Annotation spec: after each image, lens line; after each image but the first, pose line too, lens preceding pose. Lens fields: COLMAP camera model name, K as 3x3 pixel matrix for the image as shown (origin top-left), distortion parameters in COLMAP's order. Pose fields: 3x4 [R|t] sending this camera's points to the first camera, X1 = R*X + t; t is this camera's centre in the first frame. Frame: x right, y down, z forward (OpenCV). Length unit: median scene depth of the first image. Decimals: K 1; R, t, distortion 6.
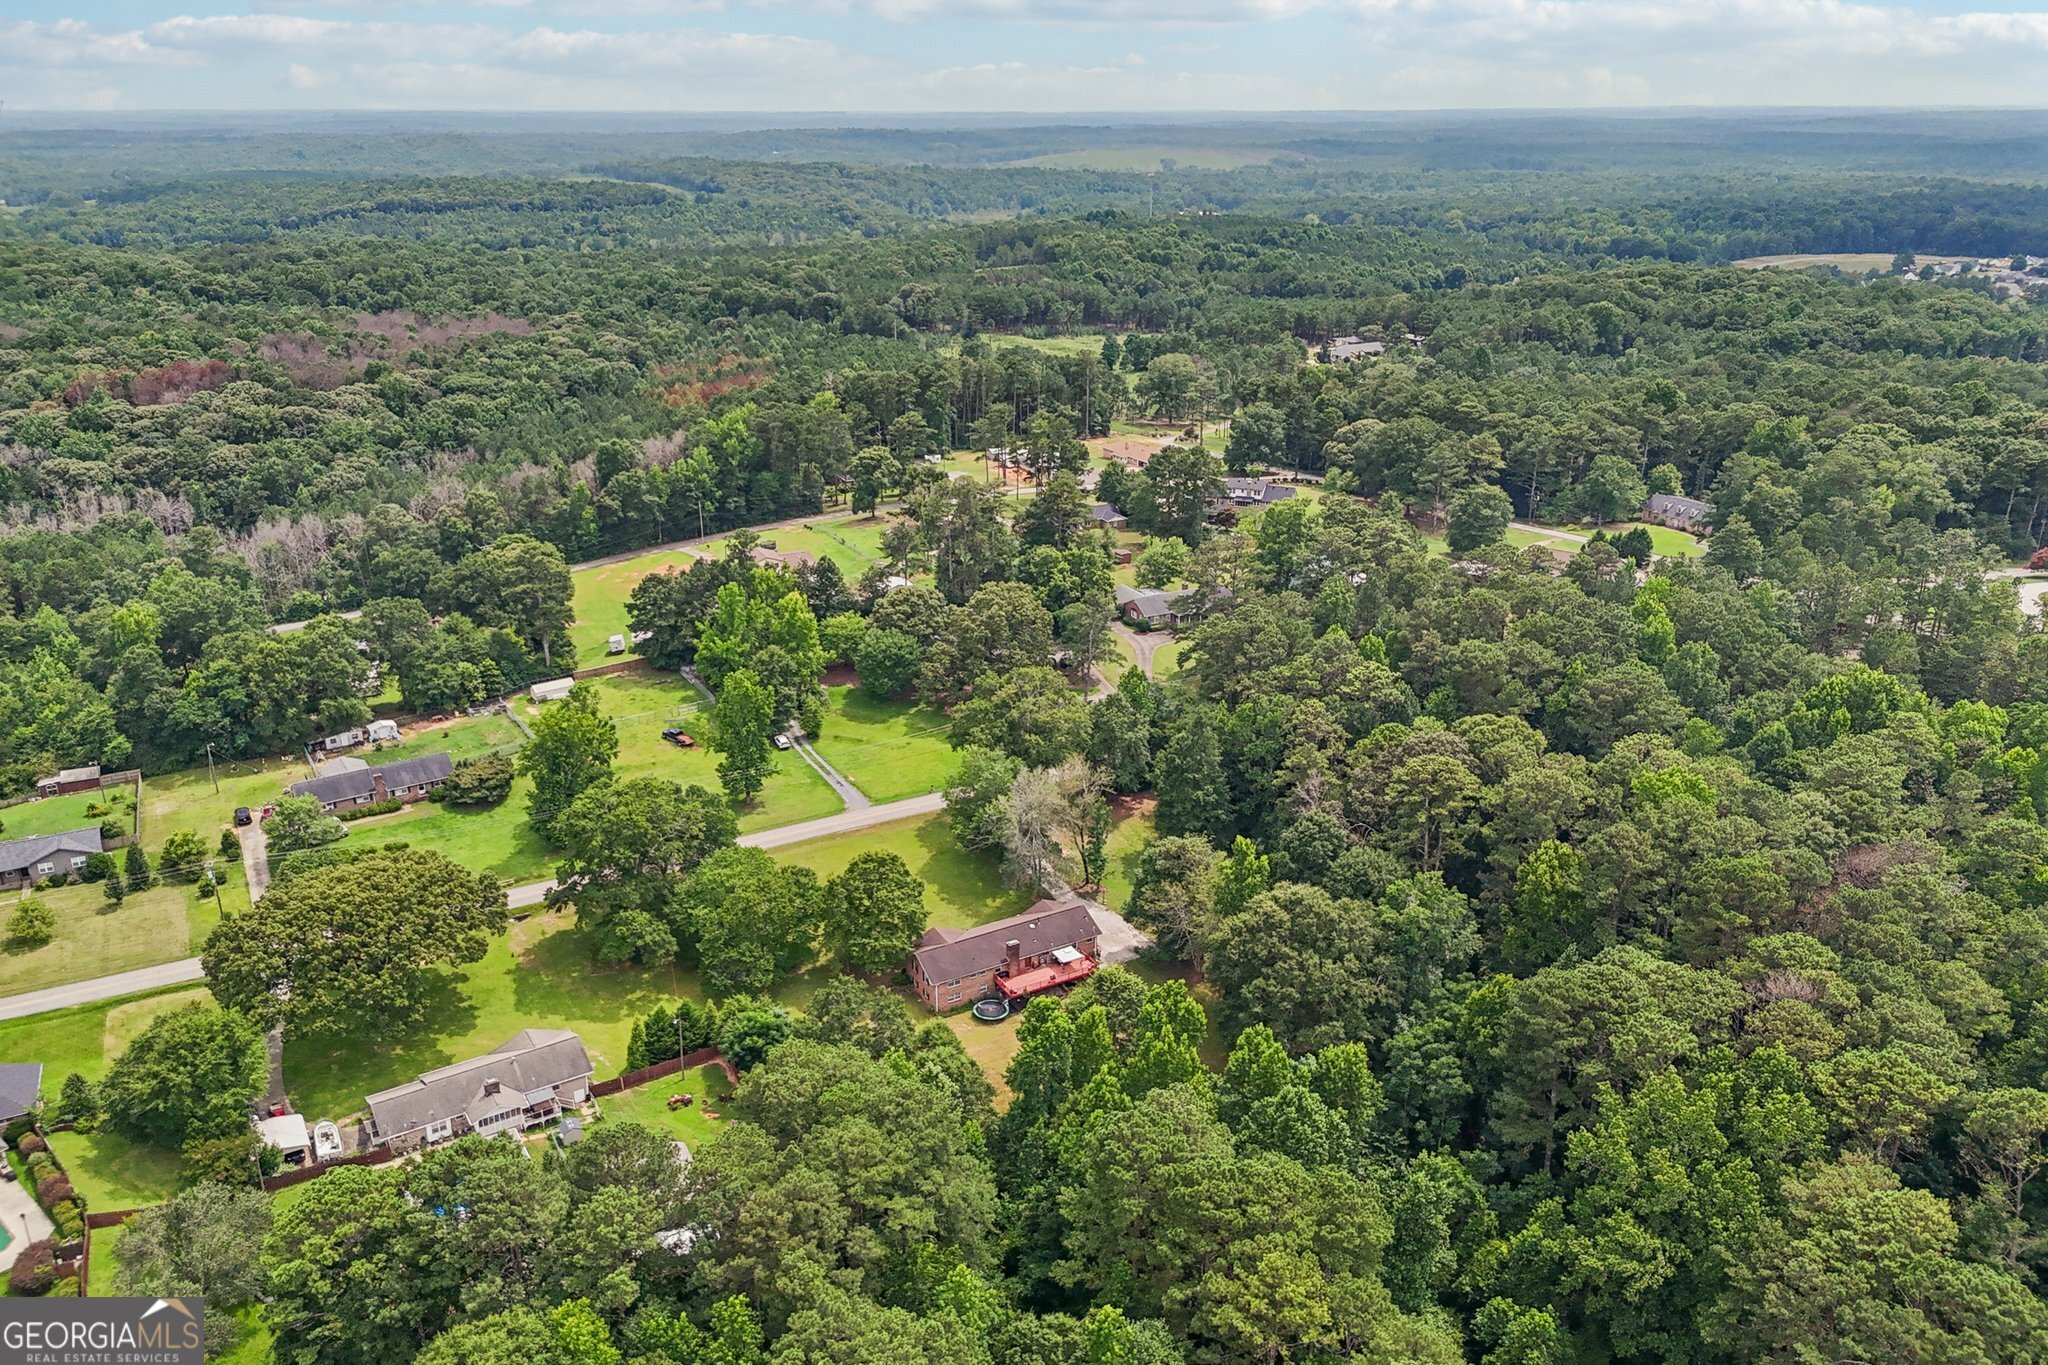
lens RADIAL K [[1491.5, 0, 1024.0], [0, 1491.5, 682.5], [0, 0, 1]] dist [0.058615, -0.049980]
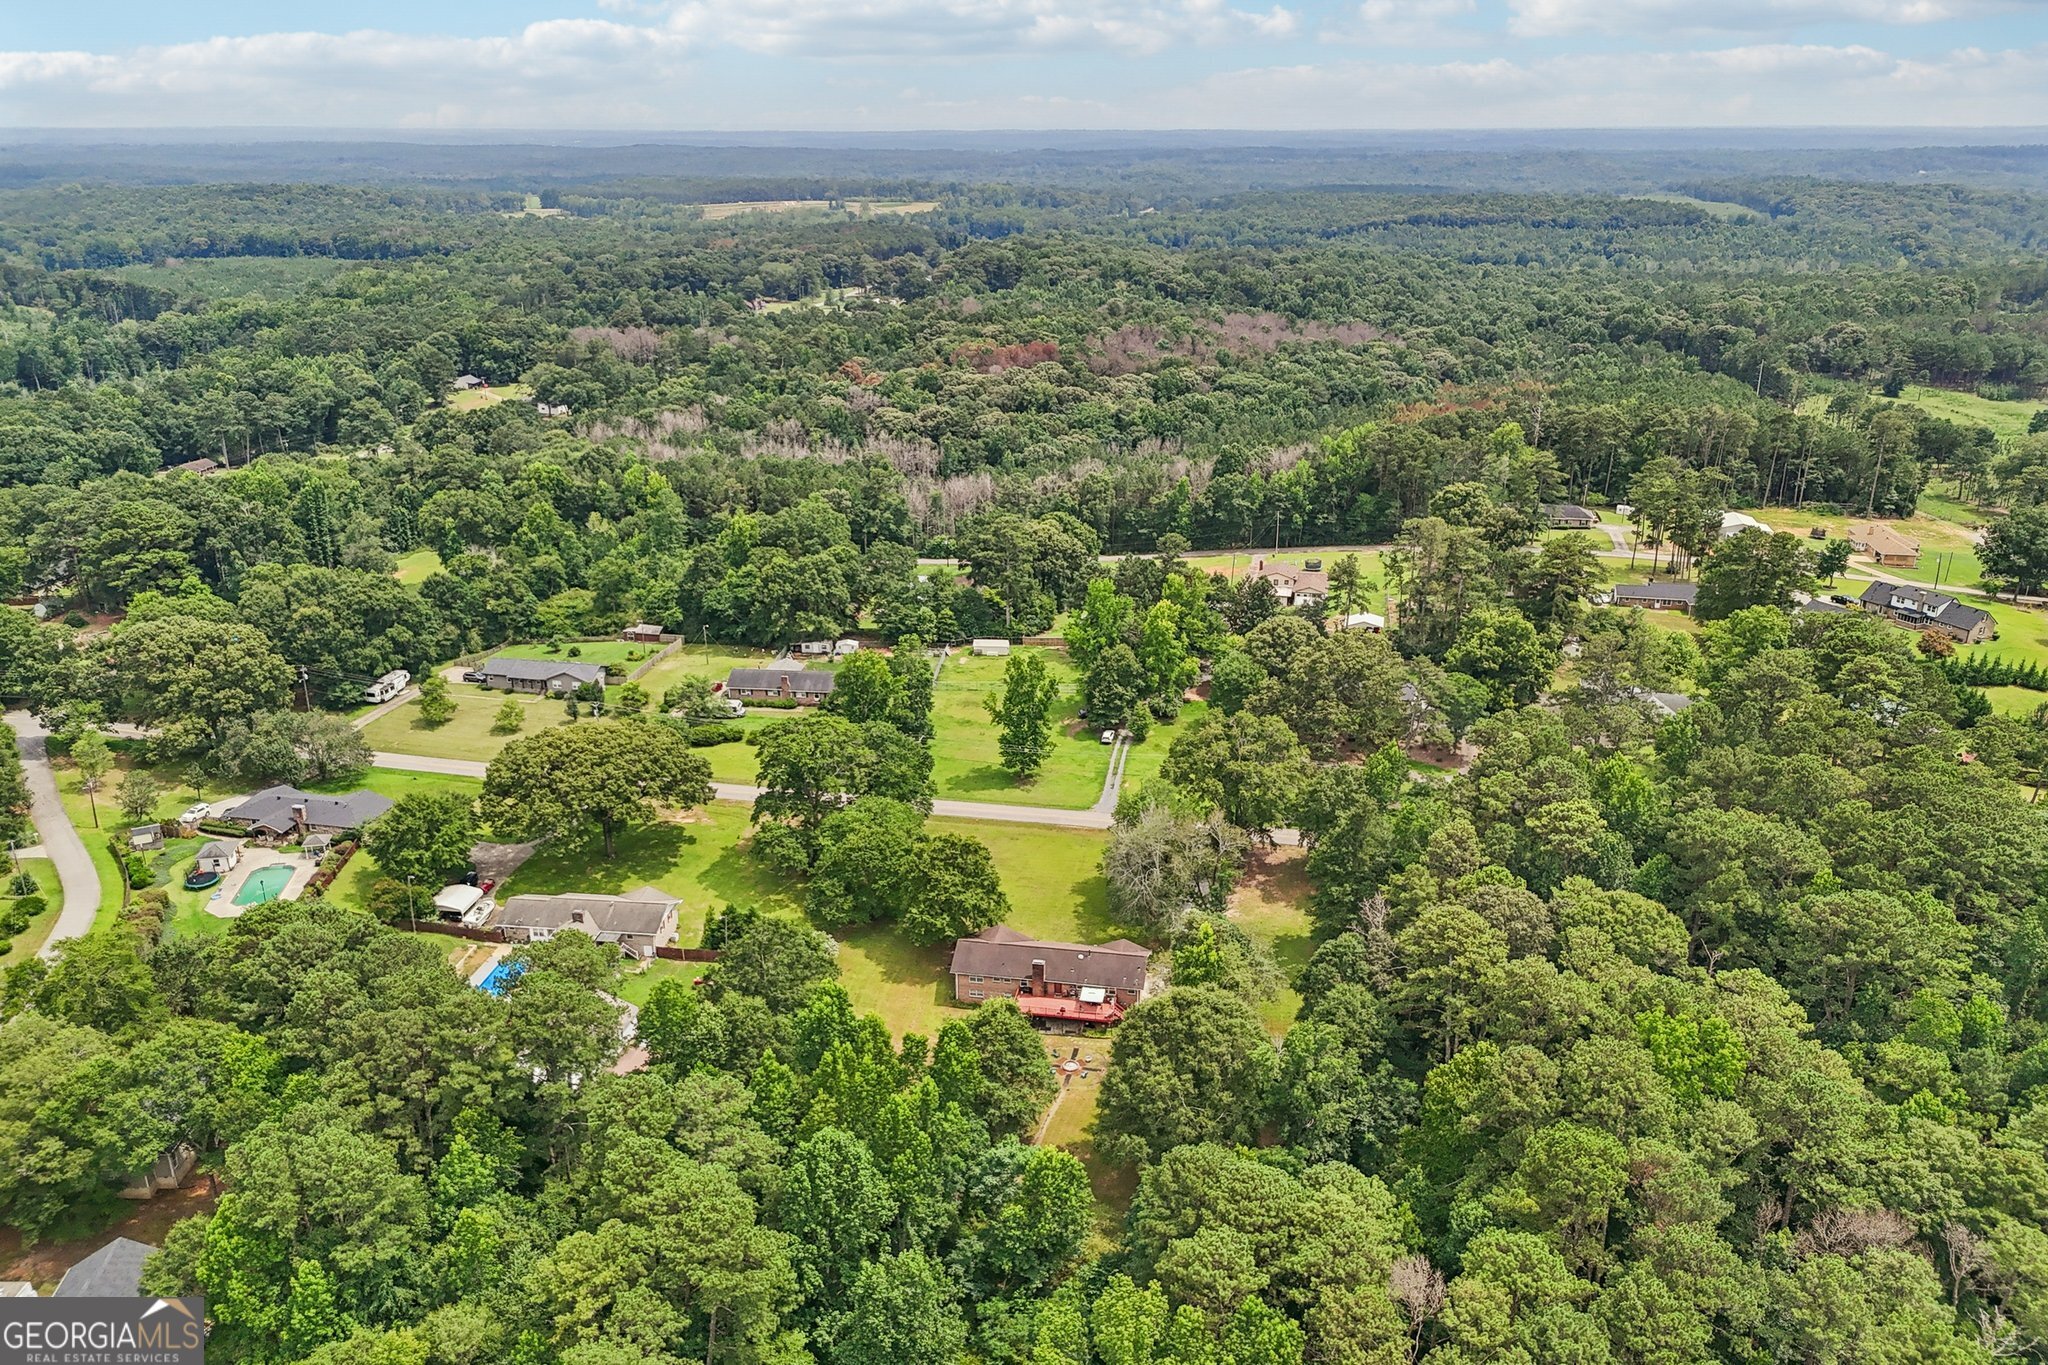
lens RADIAL K [[1491.5, 0, 1024.0], [0, 1491.5, 682.5], [0, 0, 1]] dist [0.058615, -0.049980]
pose [[0.779980, 0.220474, -0.585681, 0.387881], [-0.226236, 0.971929, 0.064584, -0.050450], [0.583480, 0.082128, 0.807964, 0.130971]]
